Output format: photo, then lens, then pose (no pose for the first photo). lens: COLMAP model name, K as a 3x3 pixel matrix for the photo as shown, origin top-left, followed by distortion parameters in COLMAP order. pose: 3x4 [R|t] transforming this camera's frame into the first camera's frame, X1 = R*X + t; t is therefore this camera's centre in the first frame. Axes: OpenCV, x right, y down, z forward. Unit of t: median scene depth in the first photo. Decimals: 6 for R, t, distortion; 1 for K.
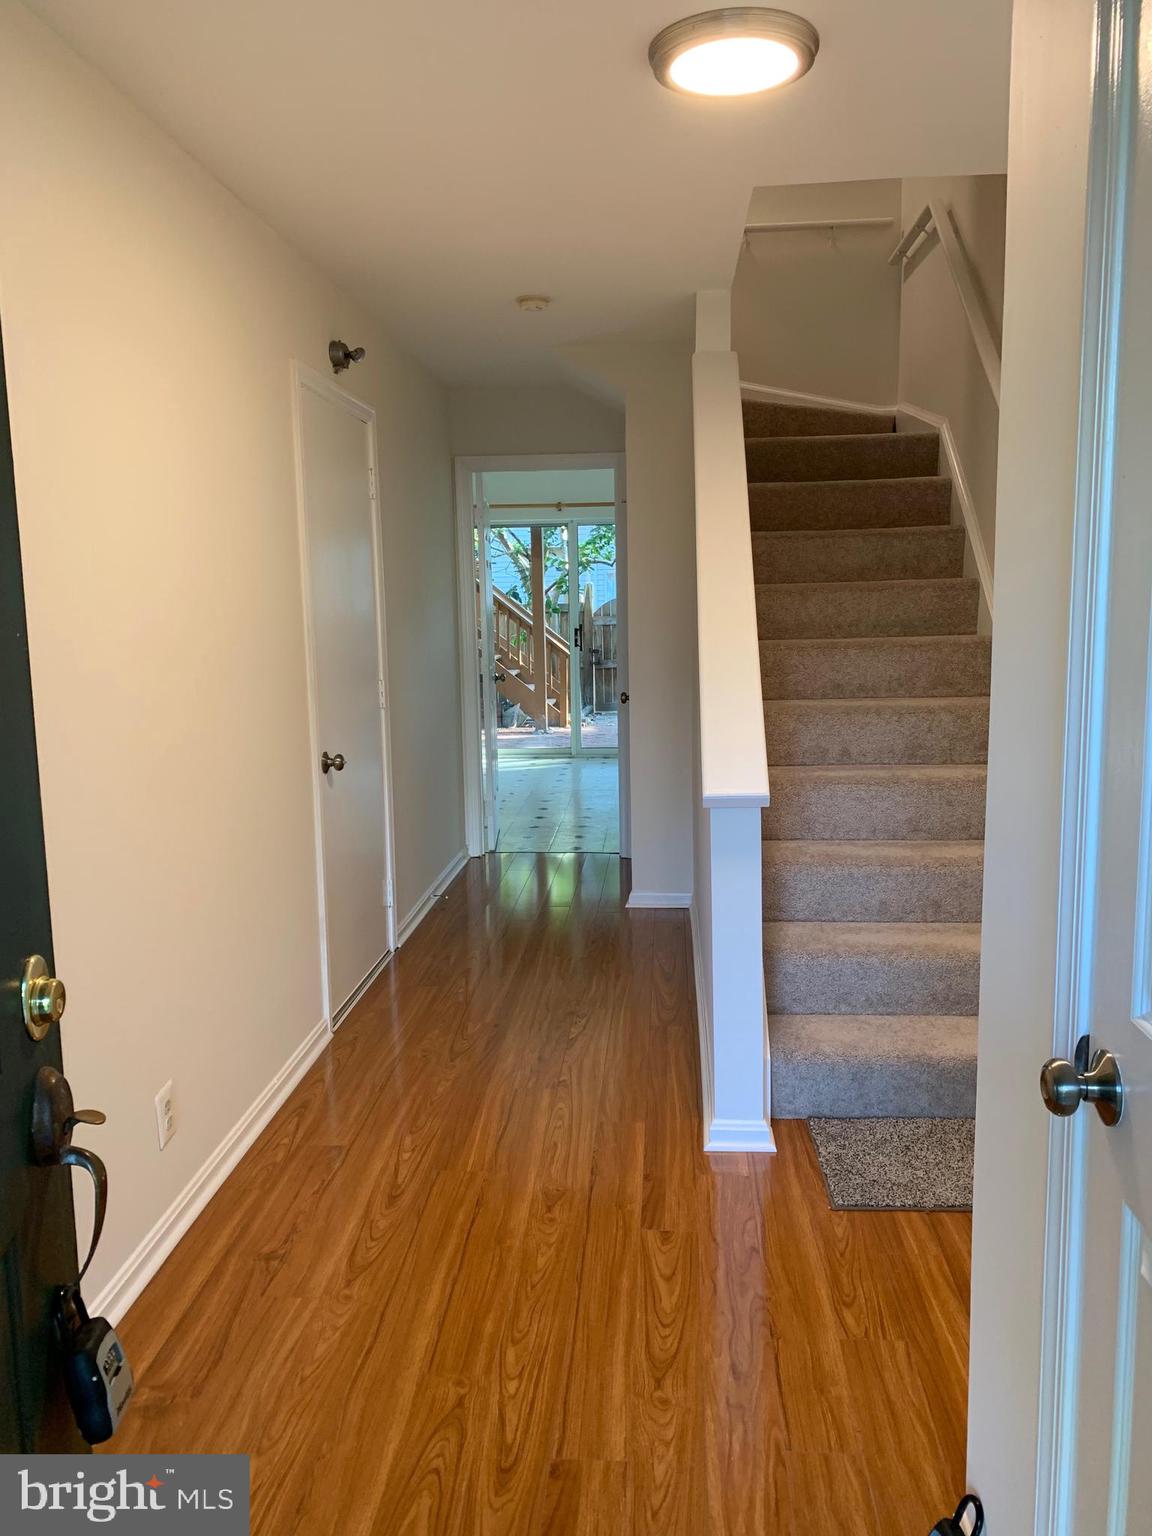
lens RADIAL K [[1170.4, 0, 573.9], [0, 1170.4, 768.8], [0, 0, 1]] dist [0.052650, -0.064366]
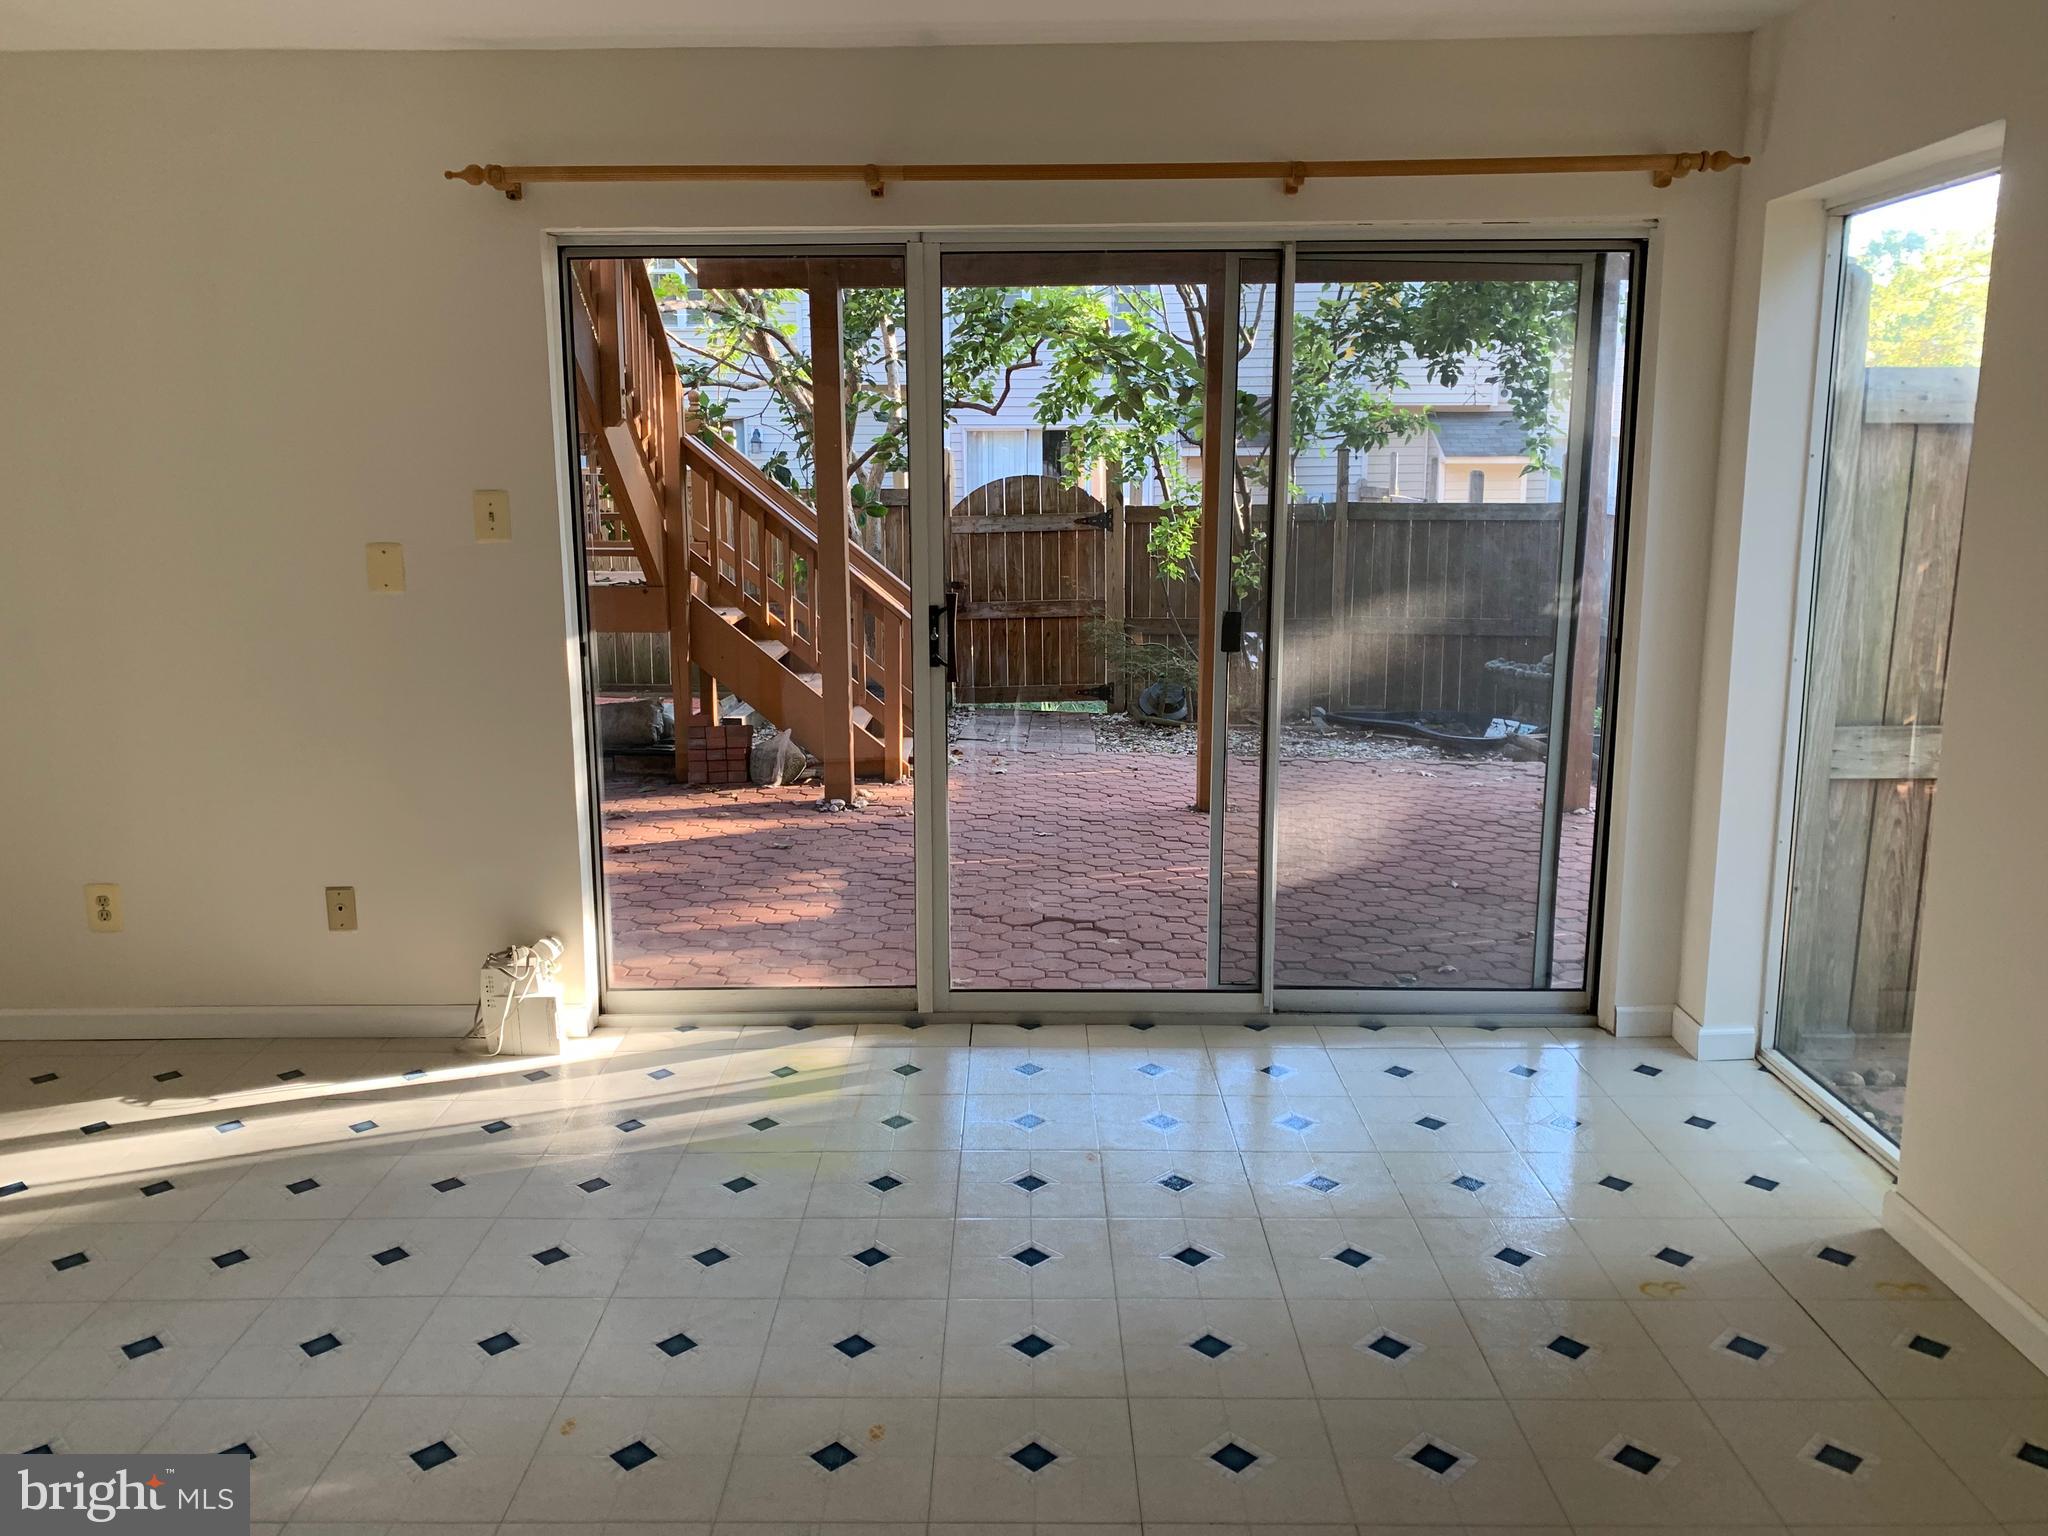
lens RADIAL K [[1560.5, 0, 1025.2], [0, 1560.5, 762.2], [0, 0, 1]] dist [0.052650, -0.064366]
pose [[0.997053, 0.003859, 0.076622, -0.003634], [-0.007111, 0.999083, 0.042216, -0.064593], [-0.076389, -0.042636, 0.996166, 0.399114]]
